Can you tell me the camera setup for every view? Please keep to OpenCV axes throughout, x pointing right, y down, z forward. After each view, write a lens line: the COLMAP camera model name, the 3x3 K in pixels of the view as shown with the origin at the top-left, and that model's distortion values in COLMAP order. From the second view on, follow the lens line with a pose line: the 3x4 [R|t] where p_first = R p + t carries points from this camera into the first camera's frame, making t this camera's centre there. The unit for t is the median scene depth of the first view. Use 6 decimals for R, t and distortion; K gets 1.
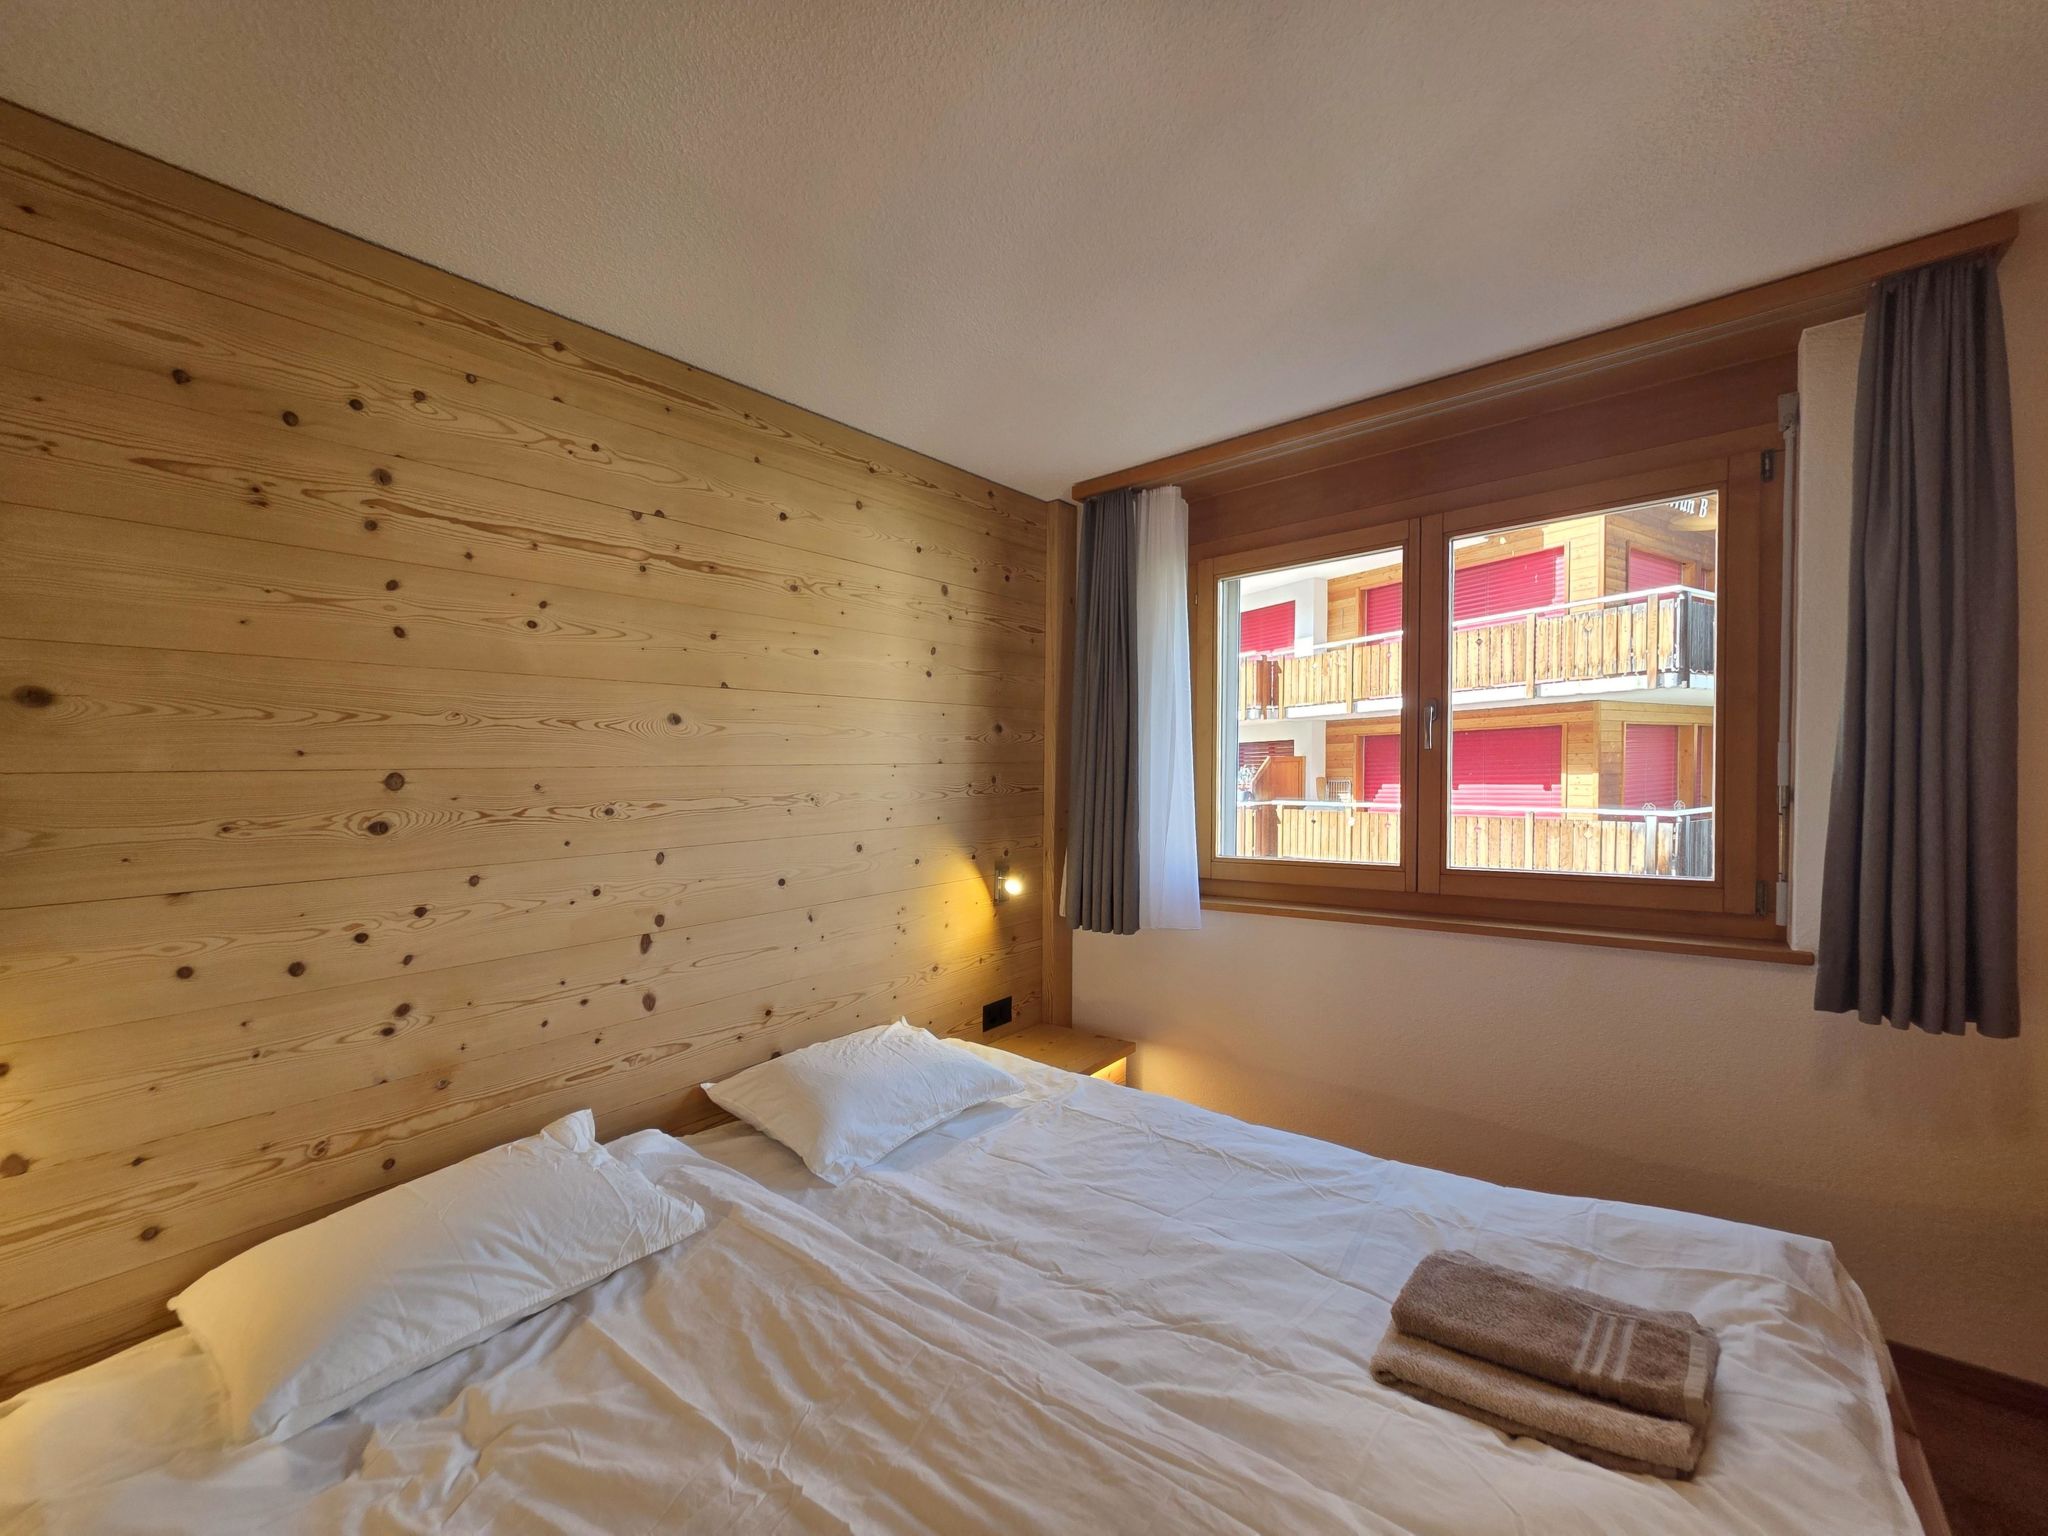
lens RADIAL K [[800.9, 0, 1007.5], [0, 800.9, 765.5], [0, 0, 1]] dist [0.000260, 0.000260]
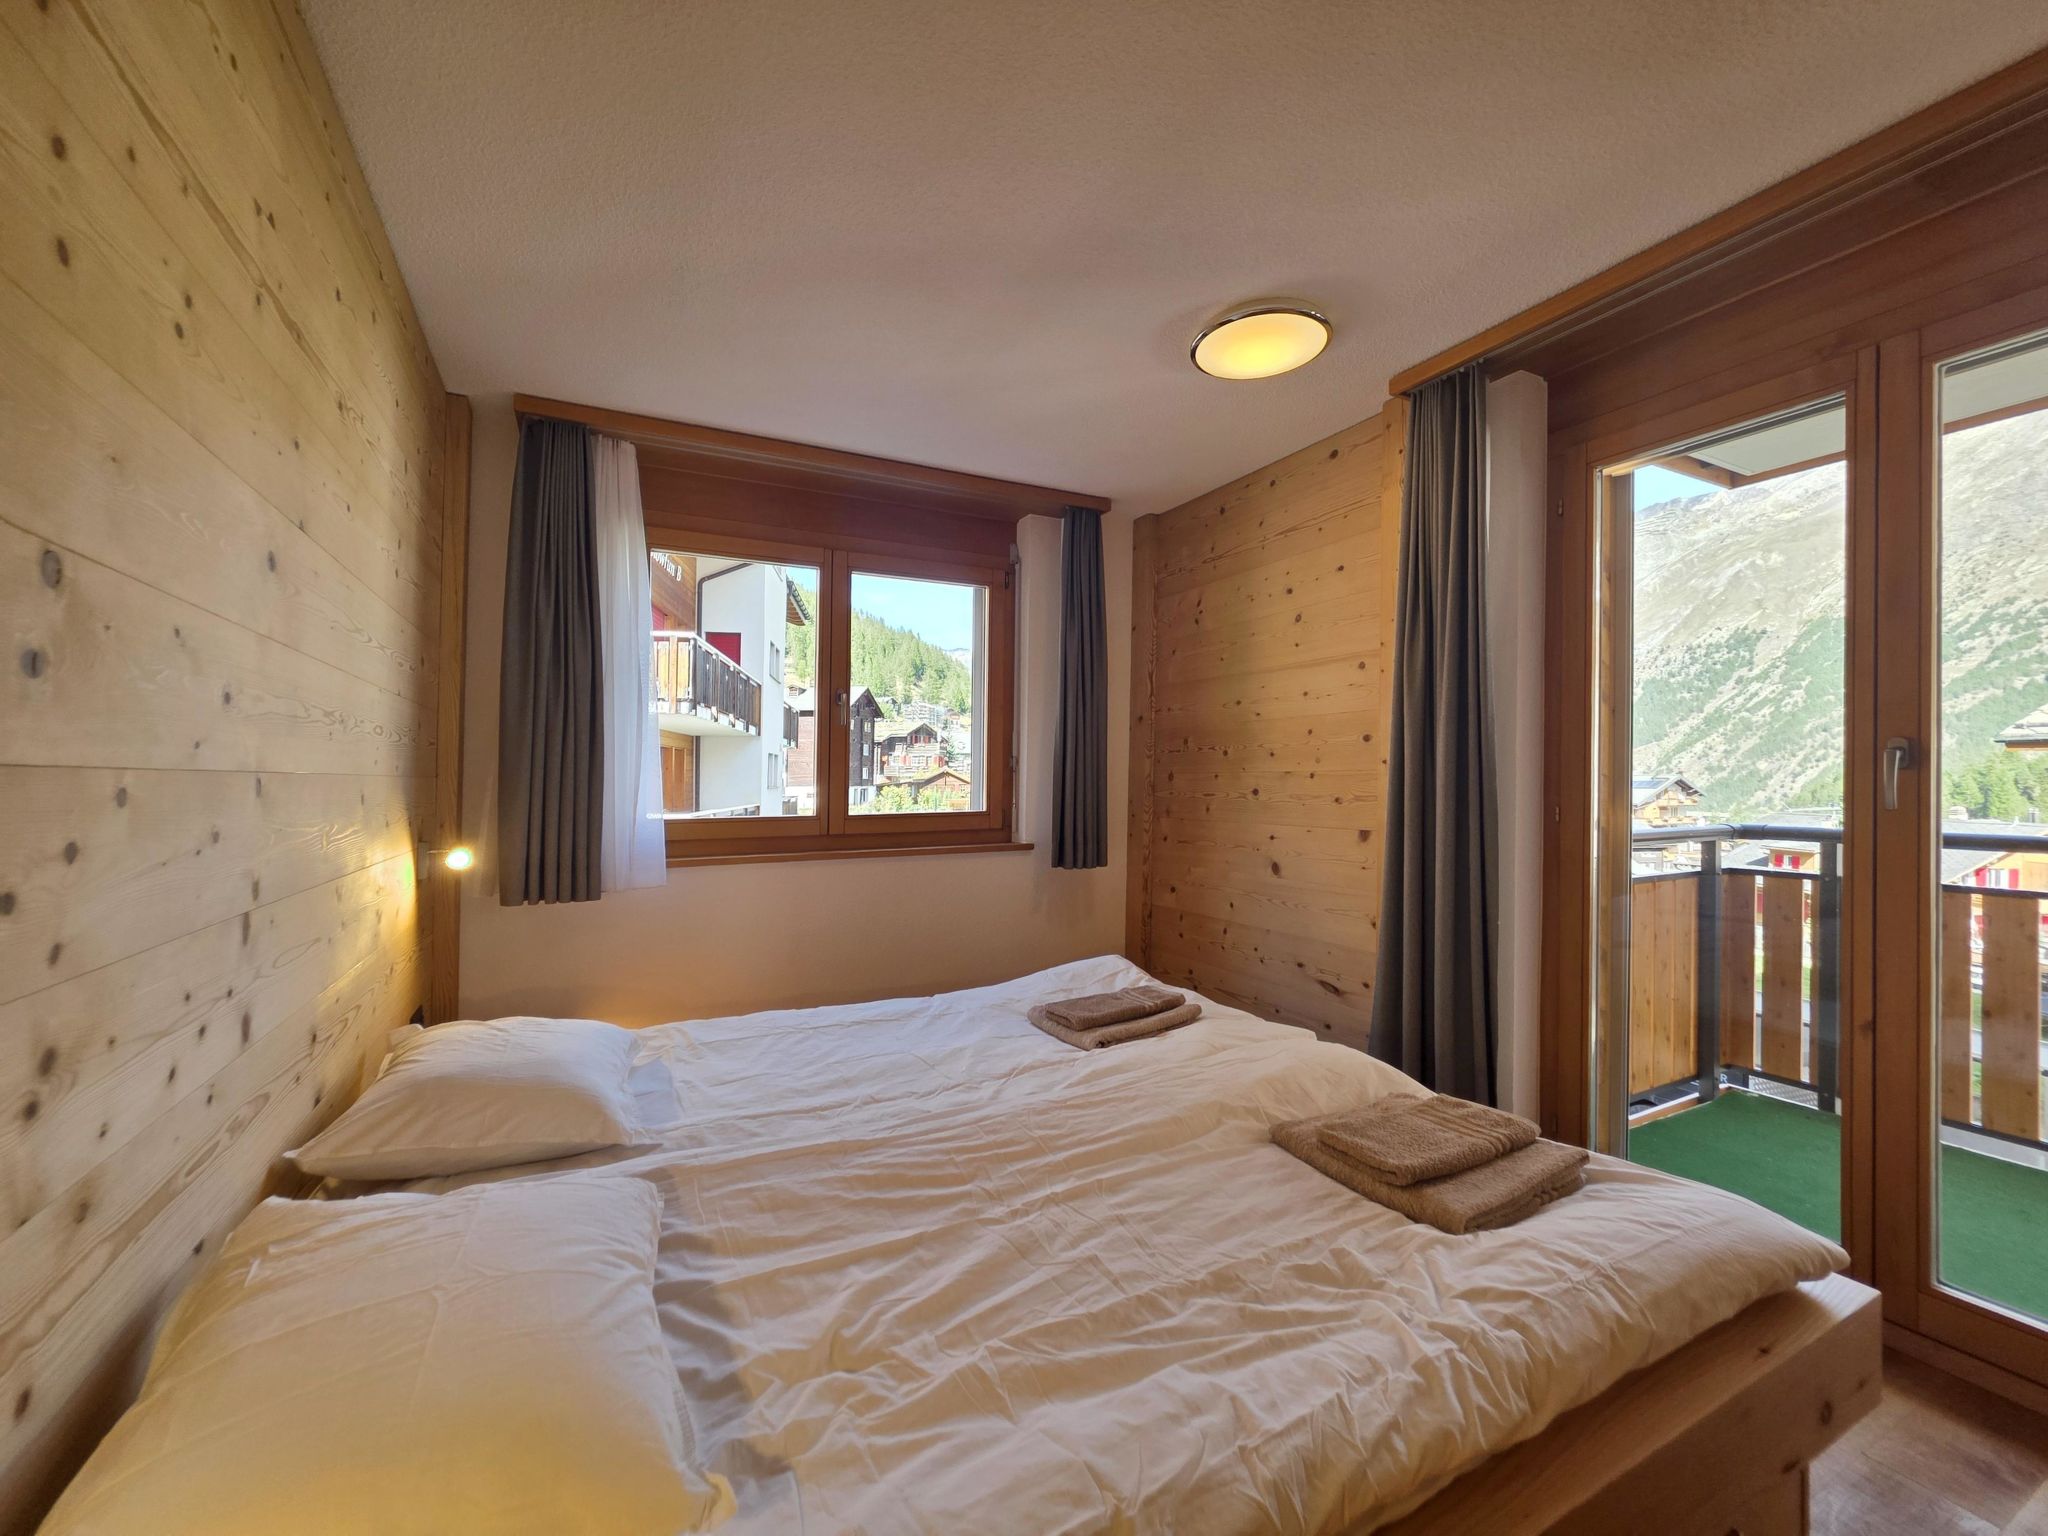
lens RADIAL K [[800.9, 0, 1007.5], [0, 800.9, 765.5], [0, 0, 1]] dist [0.000260, 0.000260]
pose [[0.432269, 0.035569, 0.901043, -0.703947], [-0.018858, 0.999360, -0.030404, 0.103899], [-0.901547, -0.003849, 0.432663, 0.224356]]
